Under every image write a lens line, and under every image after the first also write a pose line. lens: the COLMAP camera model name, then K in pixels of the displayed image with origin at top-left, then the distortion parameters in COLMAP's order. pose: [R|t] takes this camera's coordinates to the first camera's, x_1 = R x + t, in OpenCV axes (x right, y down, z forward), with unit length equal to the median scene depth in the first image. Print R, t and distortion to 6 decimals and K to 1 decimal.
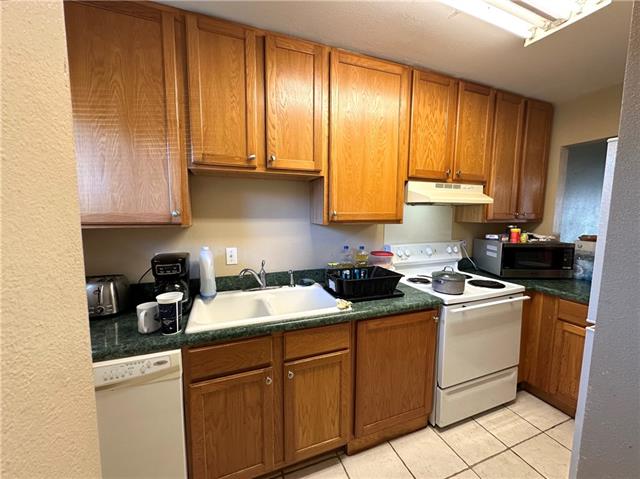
lens RADIAL K [[258.4, 0, 319.3], [0, 258.4, 239.4], [0, 0, 1]] dist [0.000276, -0.000079]
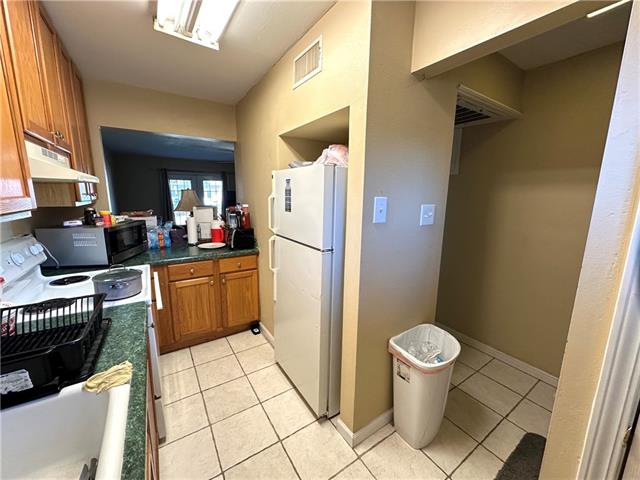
lens RADIAL K [[258.4, 0, 319.2], [0, 258.4, 238.2], [0, 0, 1]] dist [0.000276, -0.000079]
pose [[-0.209949, -0.175191, 0.961888, -0.324891], [0.090117, 0.976160, 0.197460, -0.063120], [-0.973550, 0.128139, -0.189157, 0.466499]]
